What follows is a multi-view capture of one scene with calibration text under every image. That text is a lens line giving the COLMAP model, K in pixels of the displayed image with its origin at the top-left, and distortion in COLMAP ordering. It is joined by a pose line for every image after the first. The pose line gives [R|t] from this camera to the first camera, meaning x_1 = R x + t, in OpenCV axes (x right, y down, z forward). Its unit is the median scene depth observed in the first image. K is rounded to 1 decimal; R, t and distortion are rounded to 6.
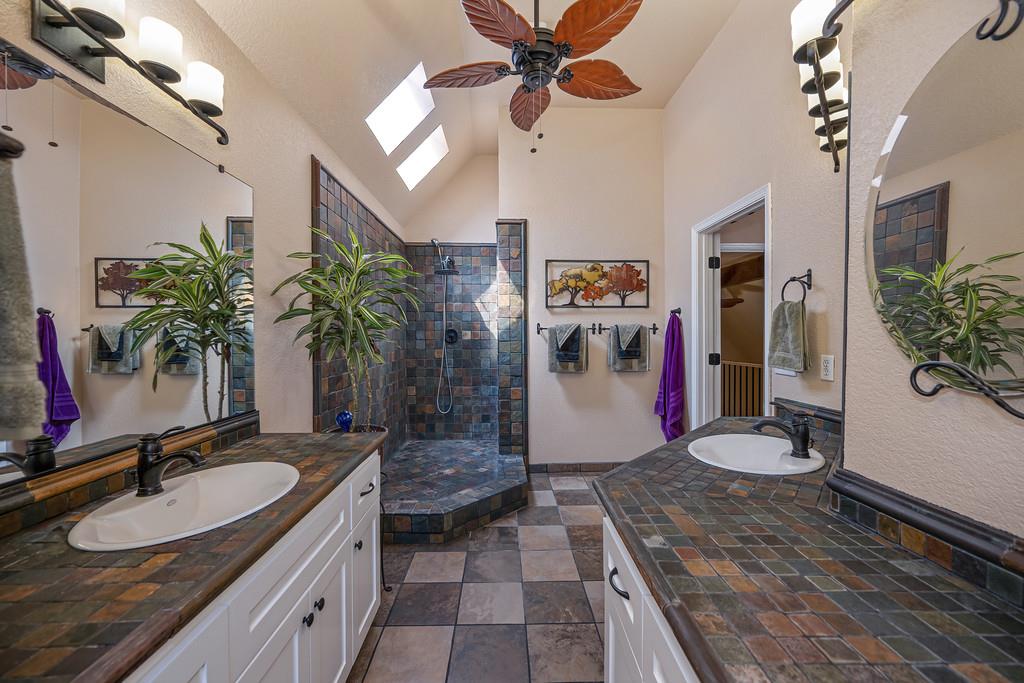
lens RADIAL K [[405.2, 0, 509.6], [0, 405.2, 341.2], [0, 0, 1]] dist [0.005304, -0.001030]
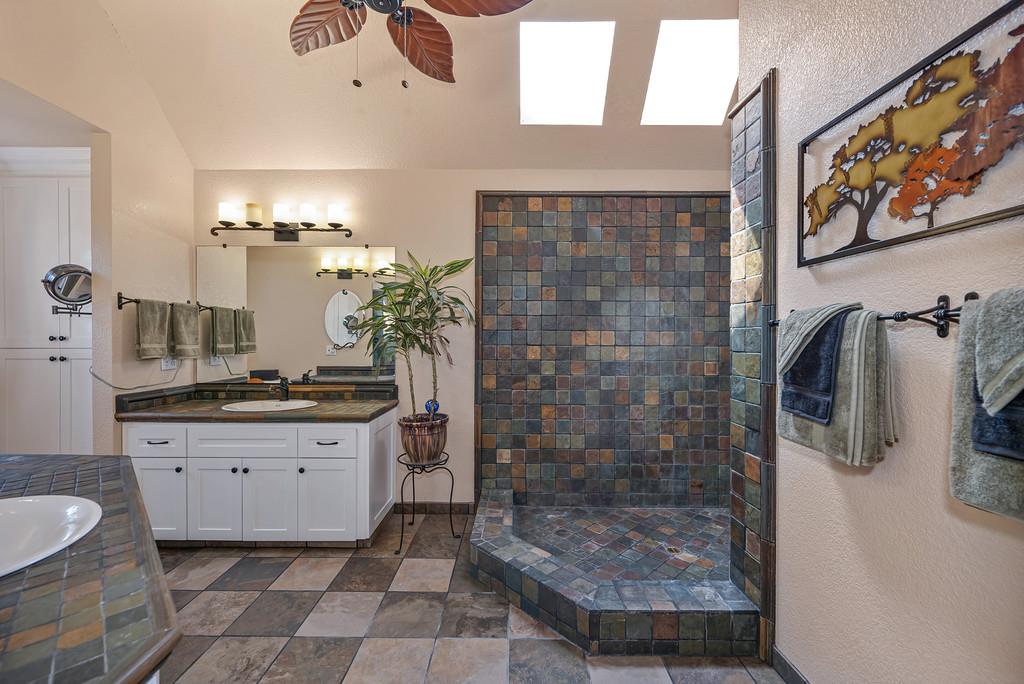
lens RADIAL K [[405.2, 0, 510.2], [0, 405.2, 337.0], [0, 0, 1]] dist [0.005304, -0.001030]
pose [[-0.024289, -0.000181, -0.999705, 0.486603], [-0.015581, 0.999879, 0.000198, -0.012782], [0.999584, 0.015581, -0.024289, 0.748126]]
